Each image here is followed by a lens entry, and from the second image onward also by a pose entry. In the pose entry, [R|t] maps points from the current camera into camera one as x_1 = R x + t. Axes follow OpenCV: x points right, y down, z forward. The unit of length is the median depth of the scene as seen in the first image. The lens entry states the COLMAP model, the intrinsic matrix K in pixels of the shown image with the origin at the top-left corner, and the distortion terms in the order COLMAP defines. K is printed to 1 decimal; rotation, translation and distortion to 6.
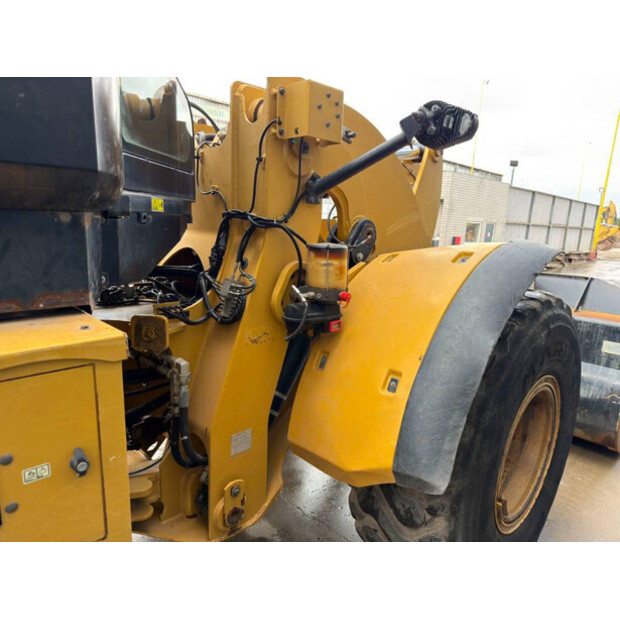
lens RADIAL K [[430.4, 0, 311.6], [0, 430.4, 311.9], [0, 0, 1]] dist [0.092390, -0.134304]
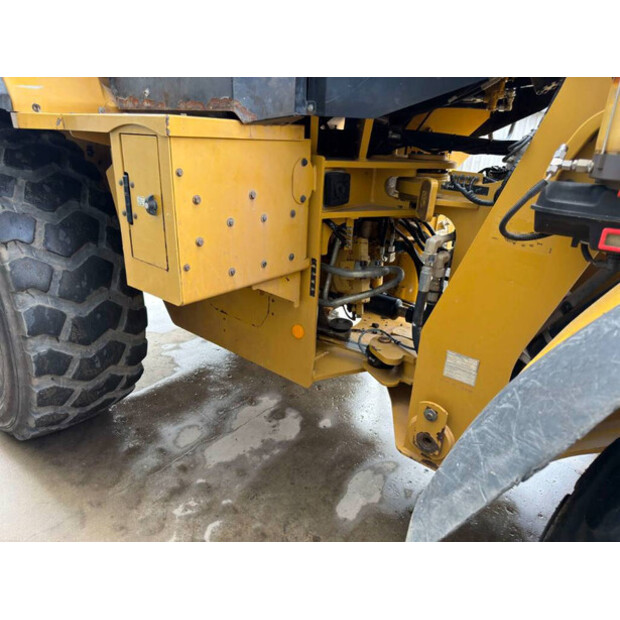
lens RADIAL K [[440.1, 0, 310.2], [0, 440.1, 311.1], [0, 0, 1]] dist [0.054259, -0.051122]
pose [[0.126949, 0.338448, -0.932382, 0.486900], [-0.242192, 0.922113, 0.301745, 0.038945], [0.961887, 0.187509, 0.199031, 0.575282]]
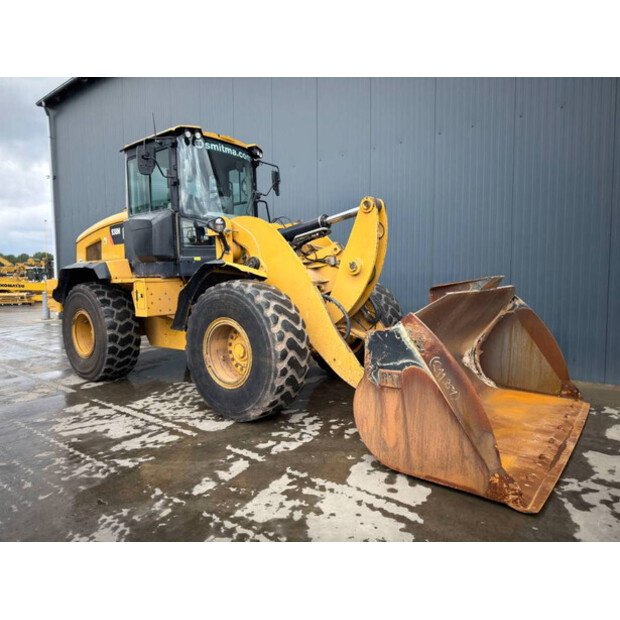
lens RADIAL K [[447.8, 0, 307.9], [0, 447.8, 312.6], [0, 0, 1]] dist [0.051728, -0.060112]
pose [[0.122278, 0.036634, -0.991820, 3.259191], [-0.183285, 0.982964, 0.013711, 0.009852], [0.975425, 0.180109, 0.126909, 1.252734]]
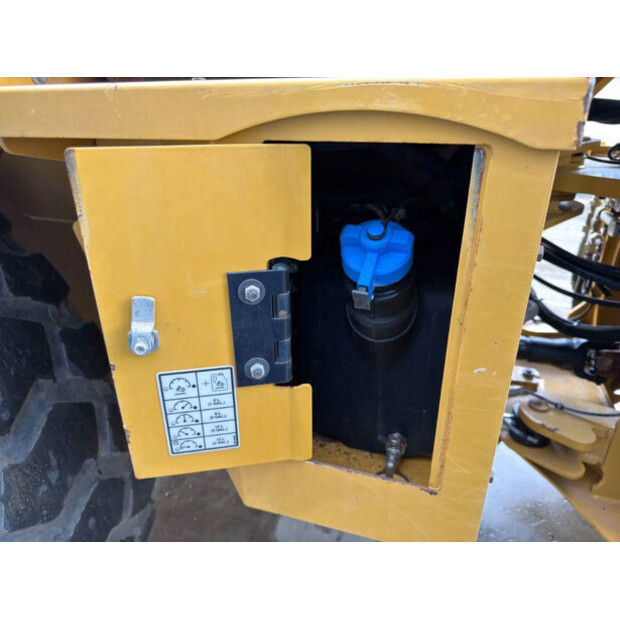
lens RADIAL K [[447.8, 0, 307.9], [0, 447.8, 312.6], [0, 0, 1]] dist [0.051728, -0.060112]
pose [[0.473447, 0.338963, -0.812990, -0.076937], [-0.159048, 0.940716, 0.299594, 0.074029], [0.866344, -0.012537, 0.499291, 0.279392]]
